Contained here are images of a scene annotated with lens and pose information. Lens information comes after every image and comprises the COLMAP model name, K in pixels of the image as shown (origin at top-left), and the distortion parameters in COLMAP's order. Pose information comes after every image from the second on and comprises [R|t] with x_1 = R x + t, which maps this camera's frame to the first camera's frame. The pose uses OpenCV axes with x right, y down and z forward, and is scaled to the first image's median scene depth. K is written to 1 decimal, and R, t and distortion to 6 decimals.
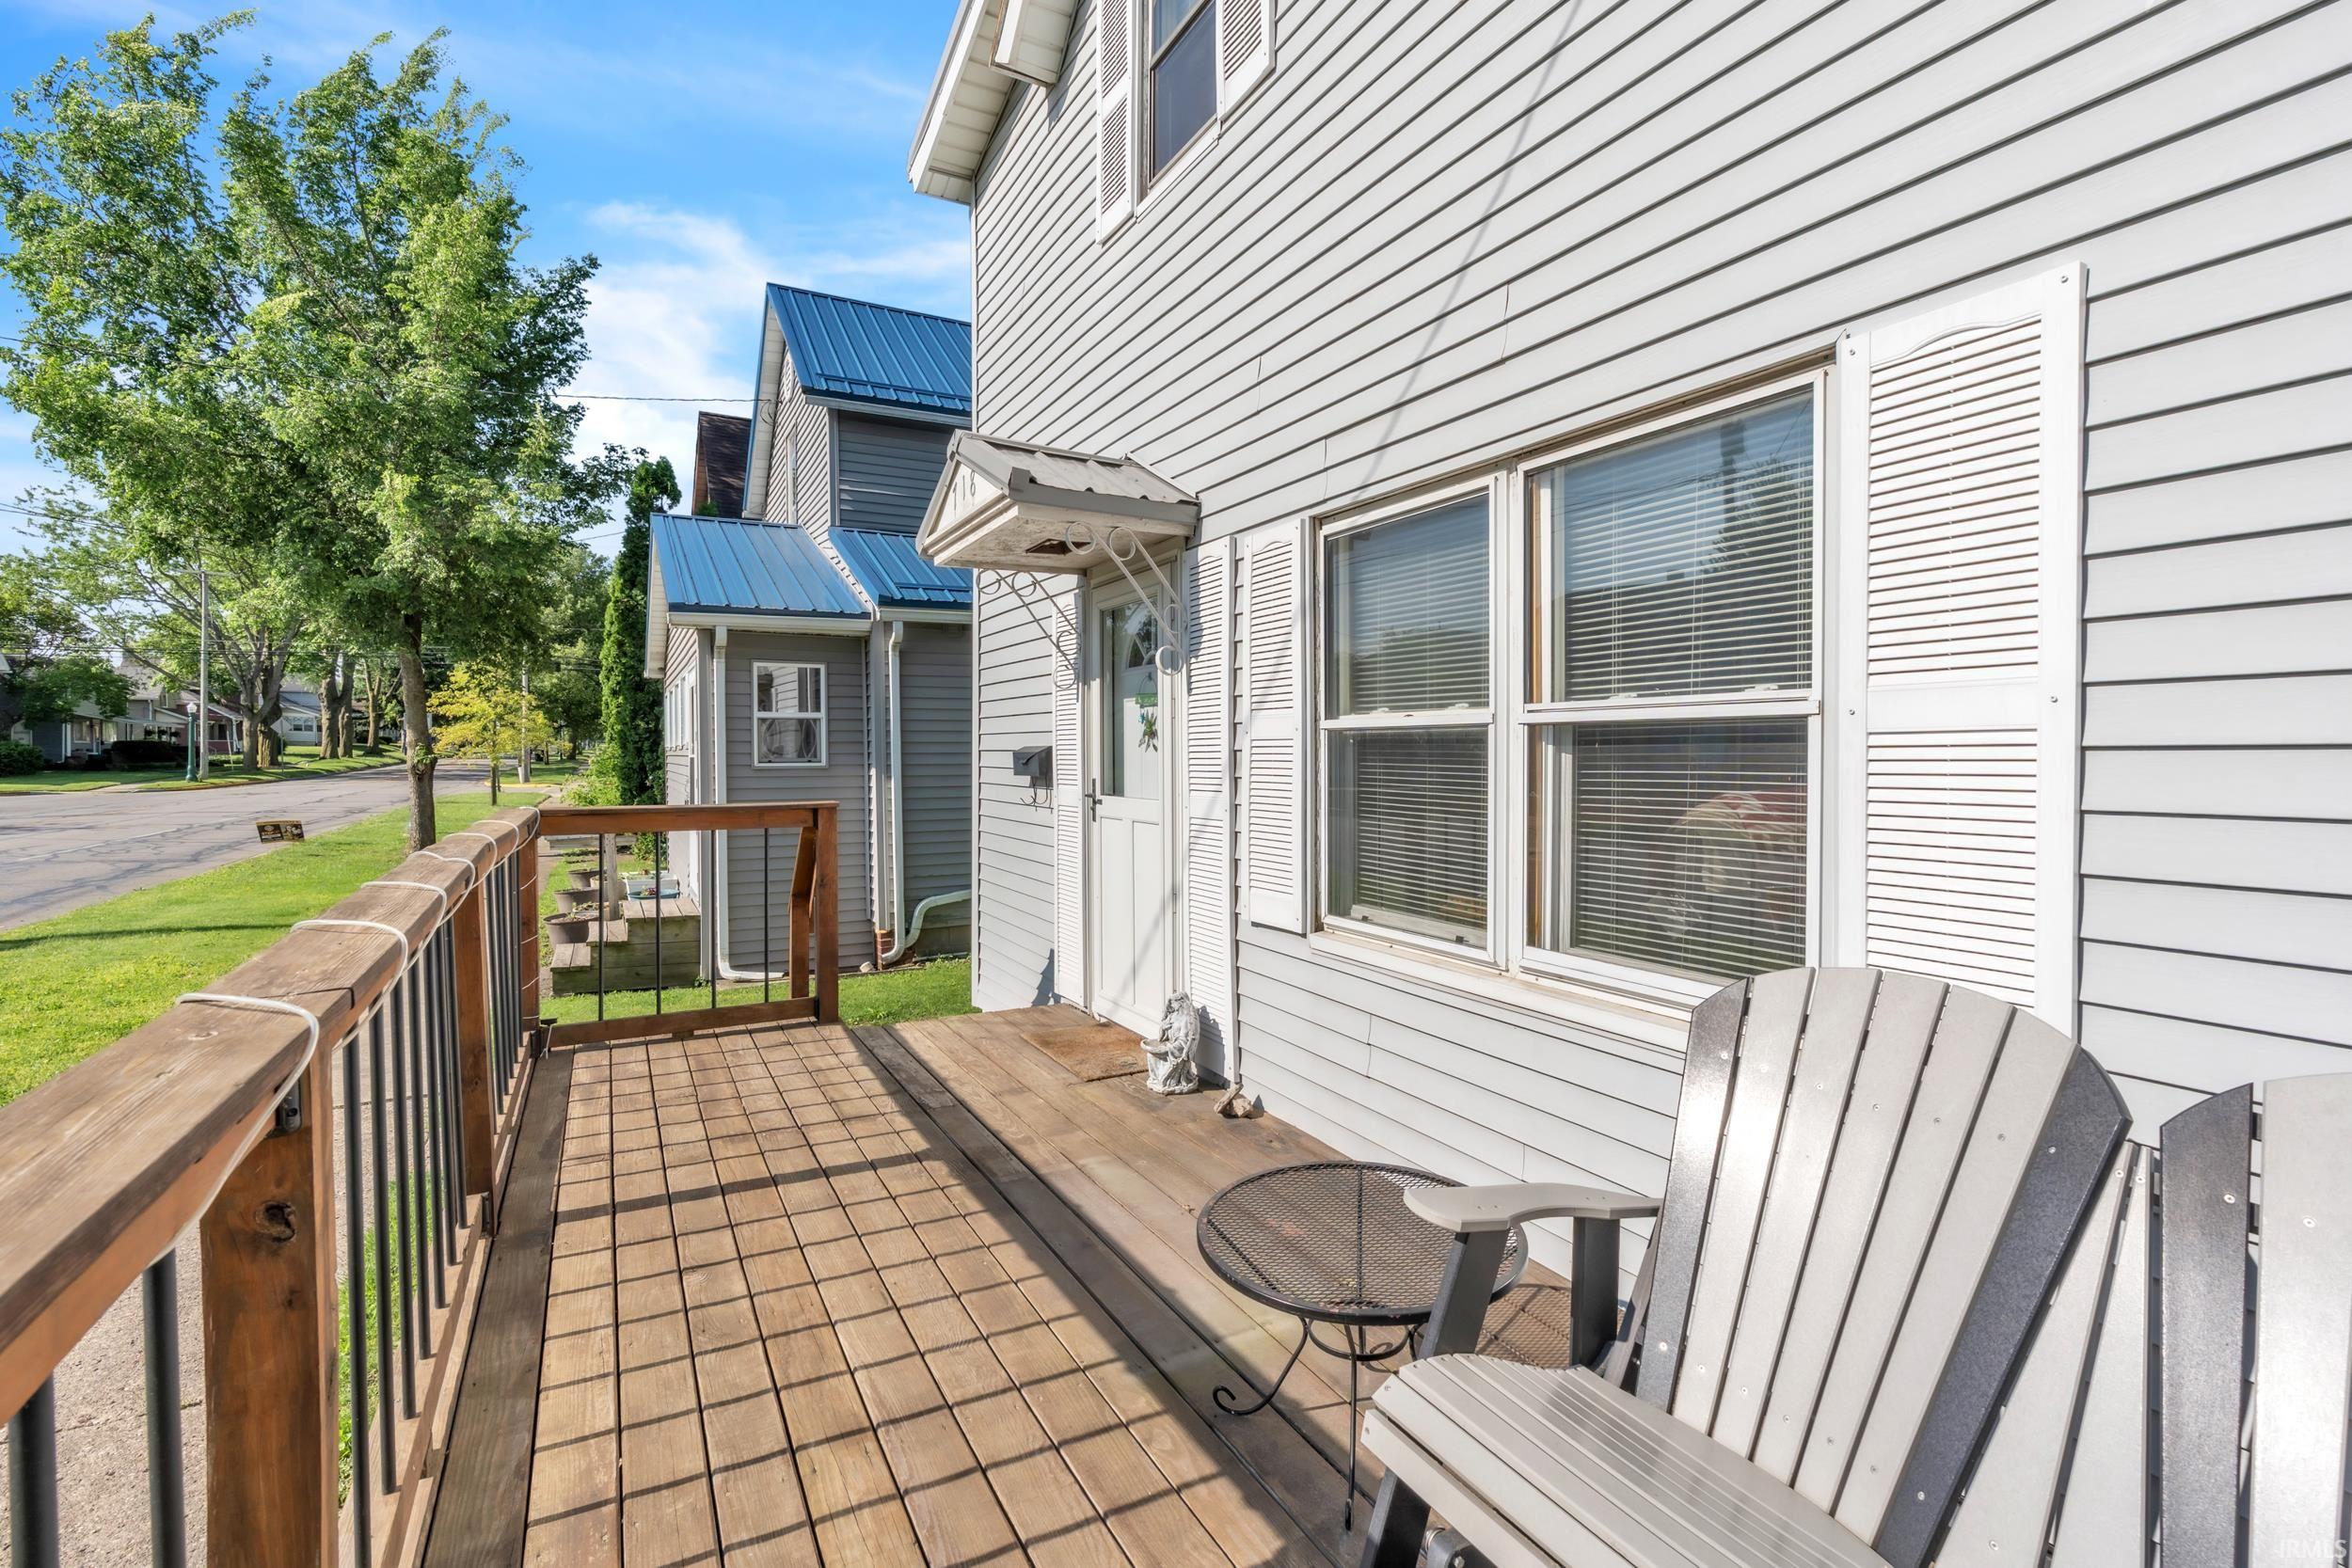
lens RADIAL K [[1058.2, 0, 1170.6], [0, 1058.2, 774.0], [0, 0, 1]] dist [-0.000624, 0.000289]
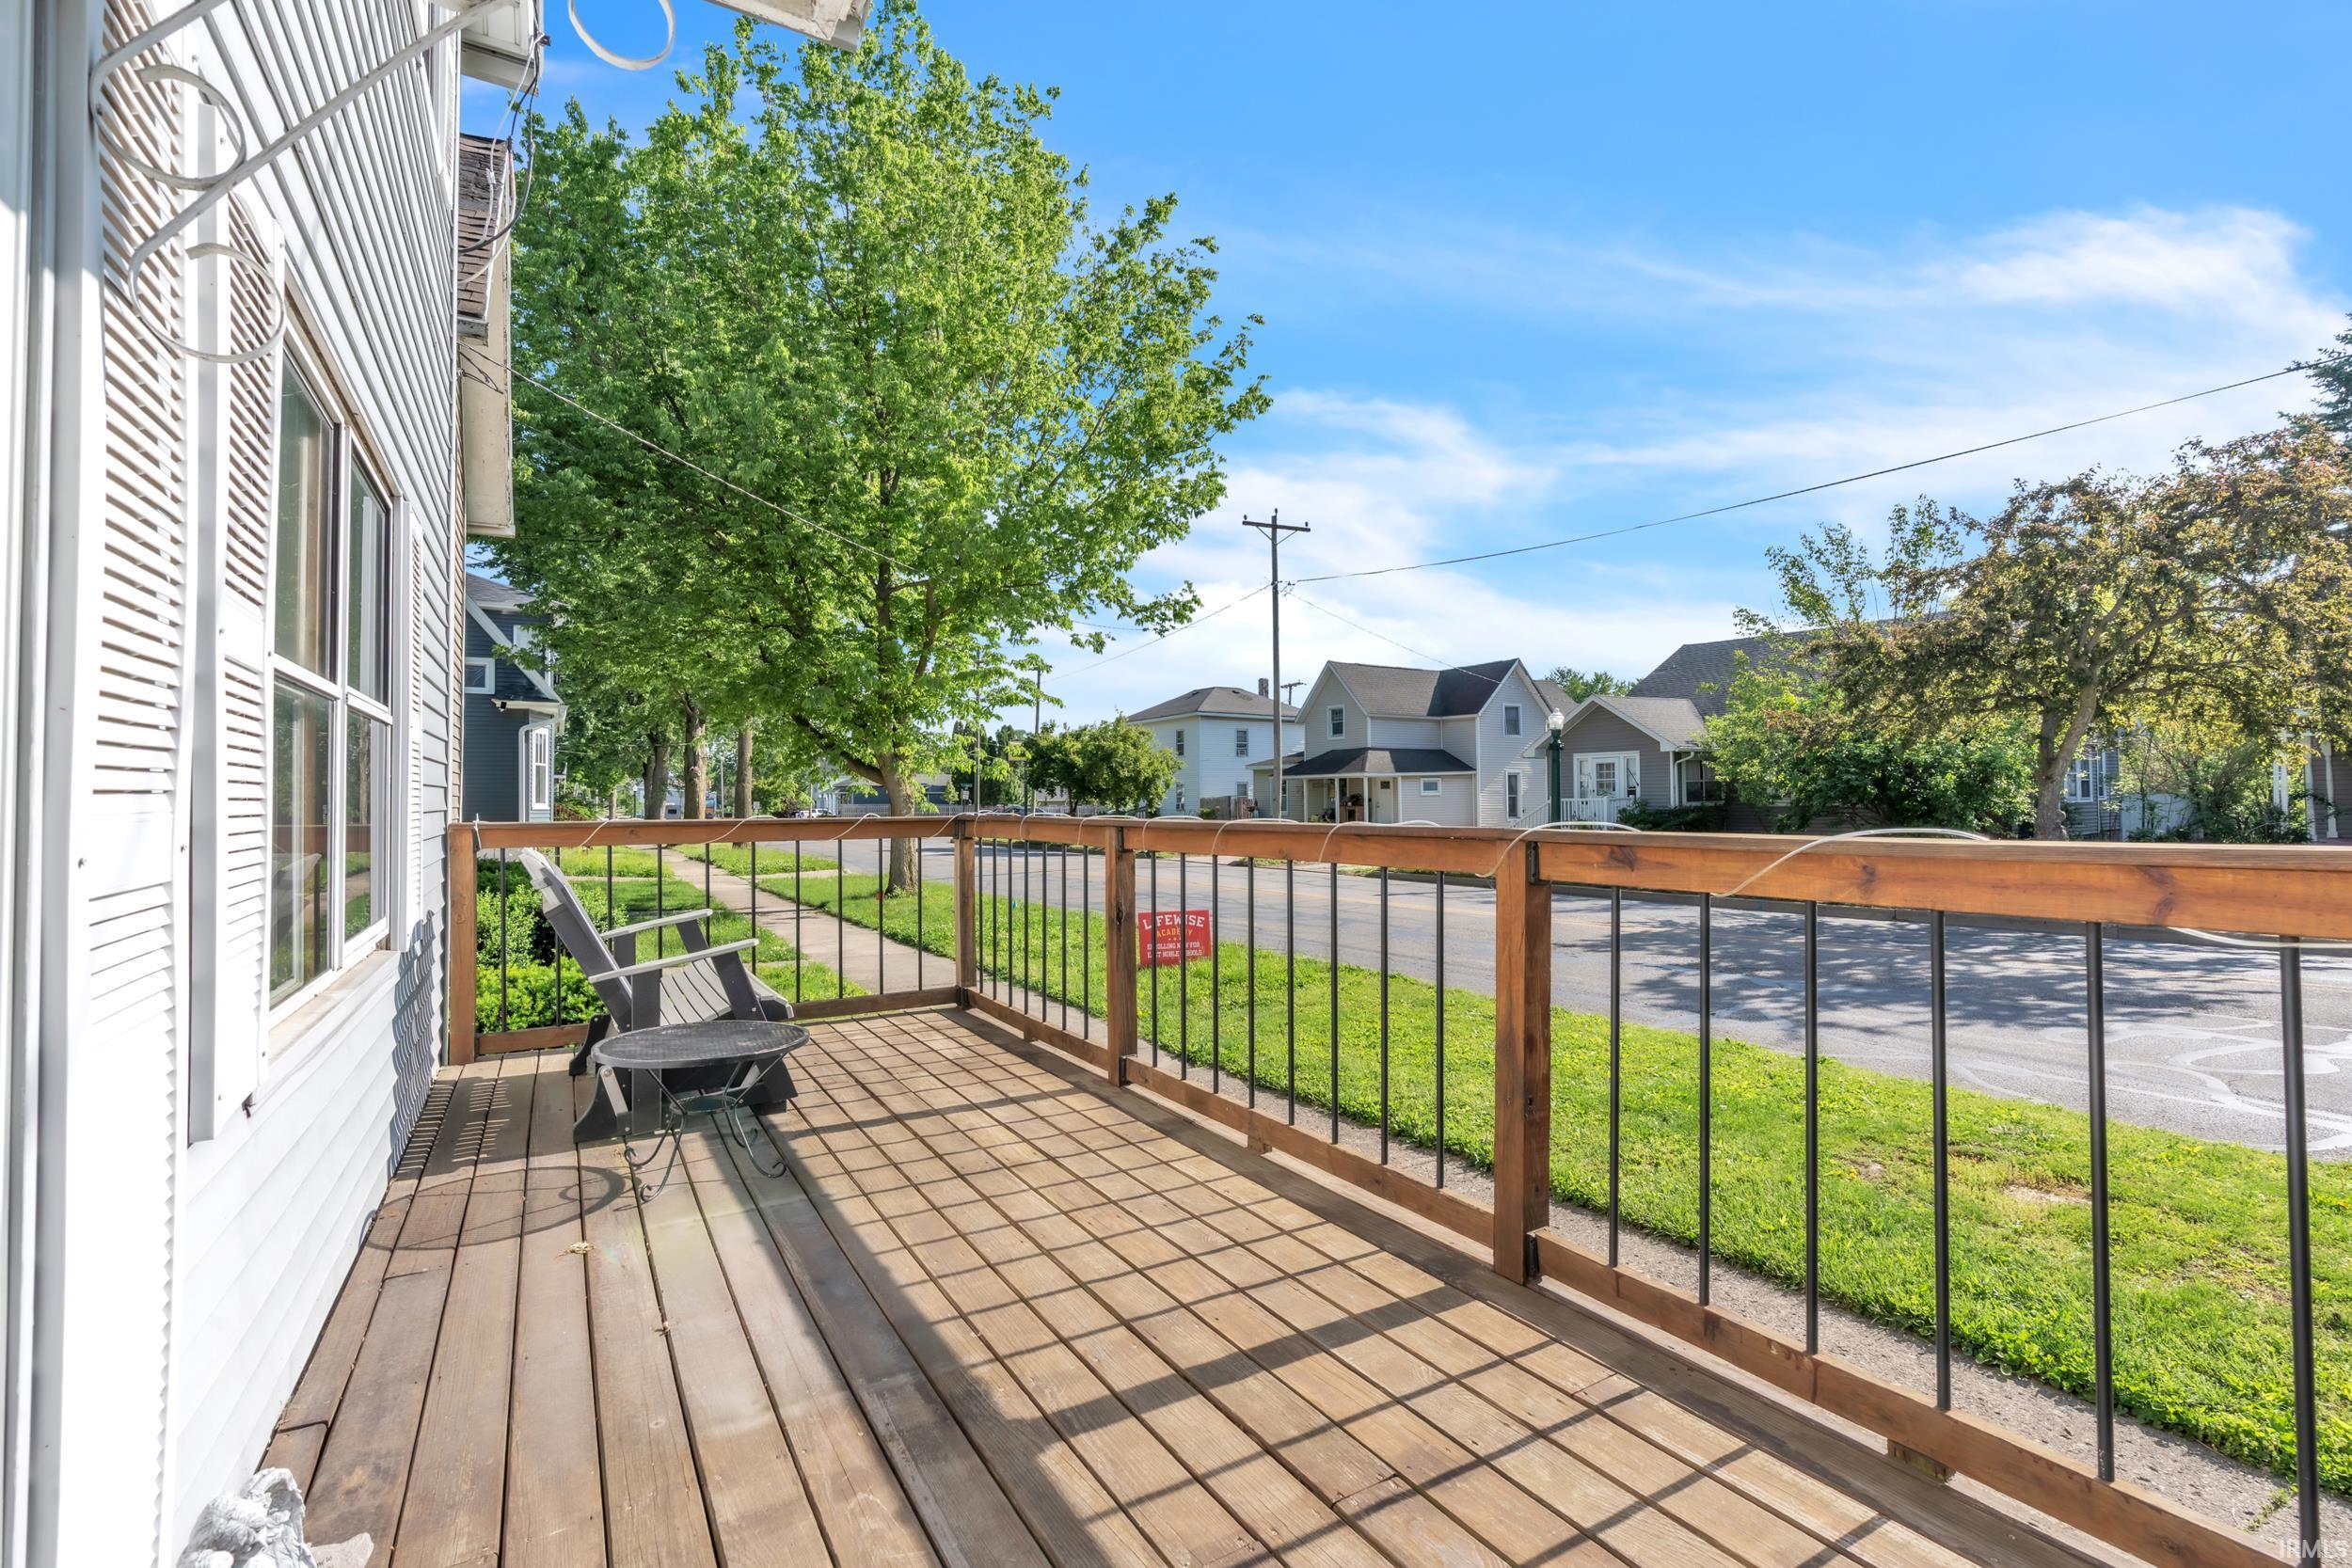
lens RADIAL K [[1058.2, 0, 1170.6], [0, 1058.2, 774.0], [0, 0, 1]] dist [-0.000624, 0.000289]
pose [[-0.999123, 0.012234, -0.040056, -0.308396], [0.012340, 0.999921, -0.002398, 0.018986], [0.040023, -0.002890, -0.999195, 1.699983]]
